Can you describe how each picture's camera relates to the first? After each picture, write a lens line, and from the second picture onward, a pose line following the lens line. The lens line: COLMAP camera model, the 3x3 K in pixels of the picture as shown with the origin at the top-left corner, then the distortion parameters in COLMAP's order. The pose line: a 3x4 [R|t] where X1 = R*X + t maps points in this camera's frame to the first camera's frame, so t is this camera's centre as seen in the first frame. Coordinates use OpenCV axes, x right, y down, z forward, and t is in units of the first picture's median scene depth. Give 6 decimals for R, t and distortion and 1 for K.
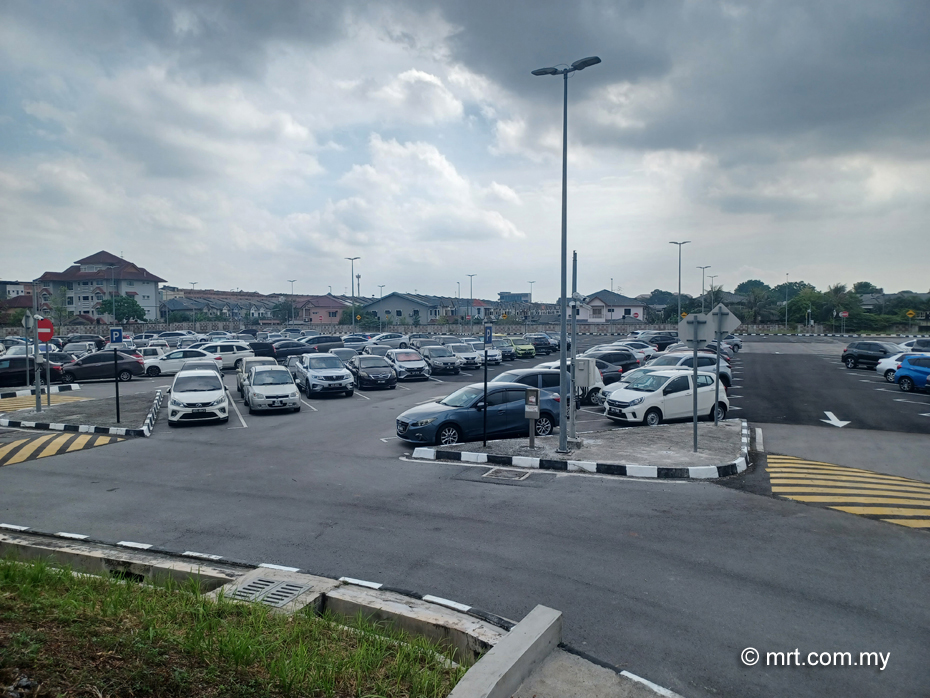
lens RADIAL K [[659.9, 0, 465.0], [0, 659.9, 349.0], [0, 0, 1]] dist [0.037653, 0.000020]
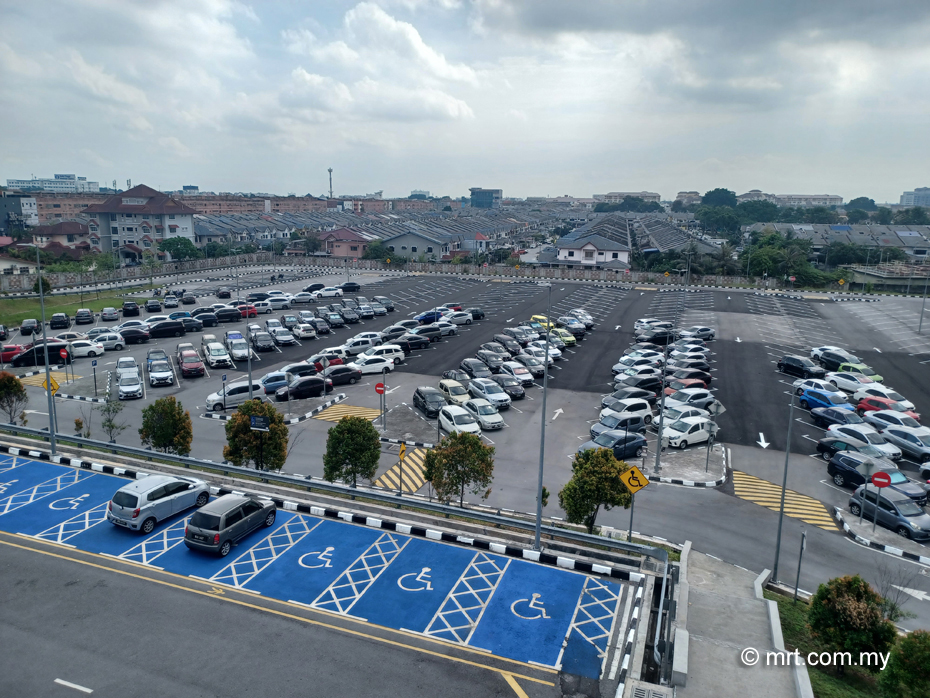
lens RADIAL K [[659.9, 0, 465.0], [0, 659.9, 349.0], [0, 0, 1]] dist [0.037653, 0.000020]
pose [[0.998272, 0.013845, 0.057107, -0.105942], [-0.023014, 0.986330, 0.163168, -0.101899], [-0.054068, -0.164200, 0.984944, -0.201525]]
